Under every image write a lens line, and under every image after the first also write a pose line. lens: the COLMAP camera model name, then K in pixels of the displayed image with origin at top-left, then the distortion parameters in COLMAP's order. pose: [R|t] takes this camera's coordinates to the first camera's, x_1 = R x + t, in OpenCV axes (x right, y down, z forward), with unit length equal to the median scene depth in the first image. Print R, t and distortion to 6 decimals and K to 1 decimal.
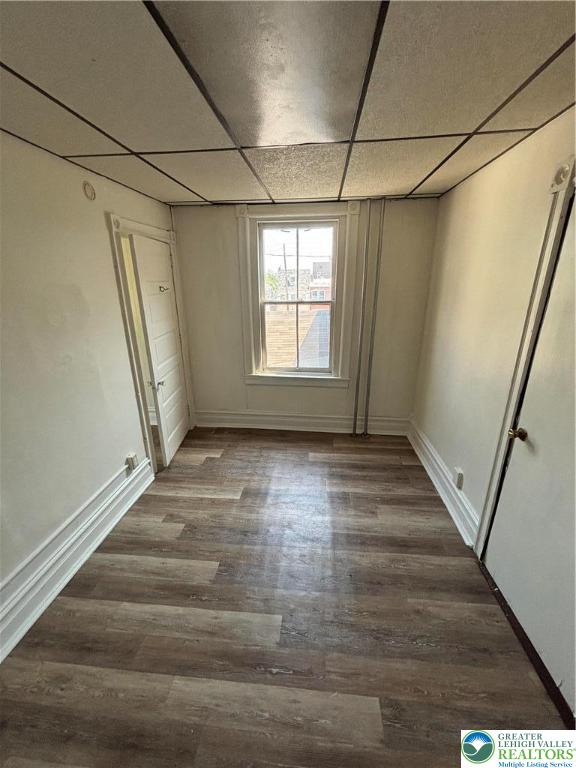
lens RADIAL K [[313.8, 0, 290.0], [0, 313.8, 383.8], [0, 0, 1]] dist [0.000910, 0.000269]
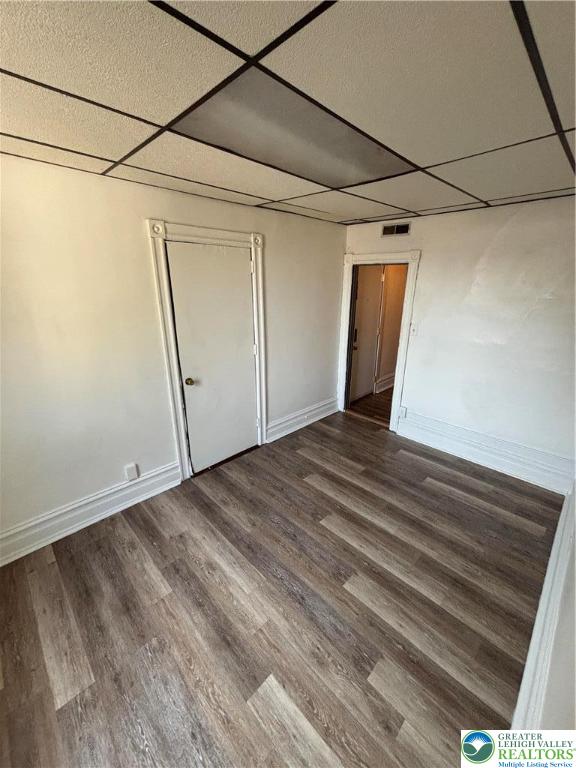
lens RADIAL K [[309.1, 0, 288.0], [0, 309.1, 384.0], [0, 0, 1]] dist [-0.000260, 0.000559]
pose [[-0.770000, -0.195784, 0.607263, -0.549309], [0.199942, 0.829779, 0.521047, -0.469223], [-0.605907, 0.522623, -0.599785, 1.348047]]
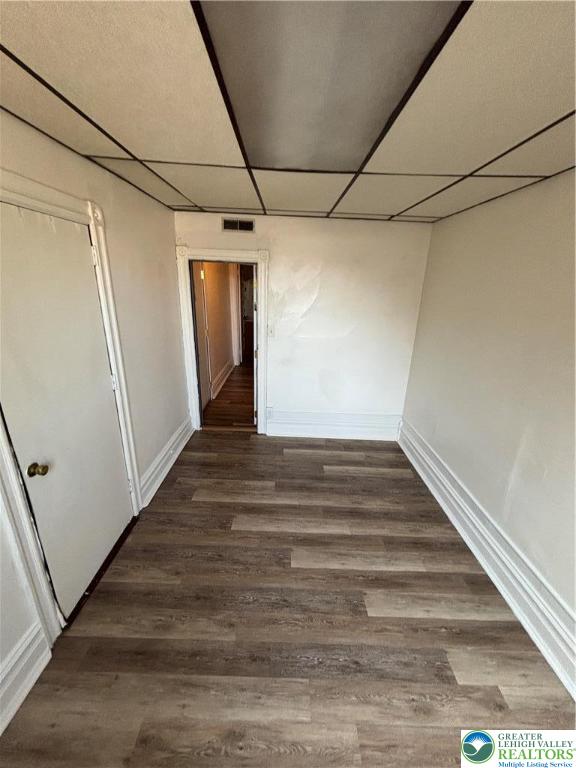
lens RADIAL K [[309.1, 0, 288.0], [0, 309.1, 384.0], [0, 0, 1]] dist [-0.000260, 0.000559]
pose [[-0.995205, 0.006275, -0.097615, 0.084706], [-0.053353, 0.801598, 0.595478, -0.473365], [0.081984, 0.597831, -0.797419, 1.291018]]
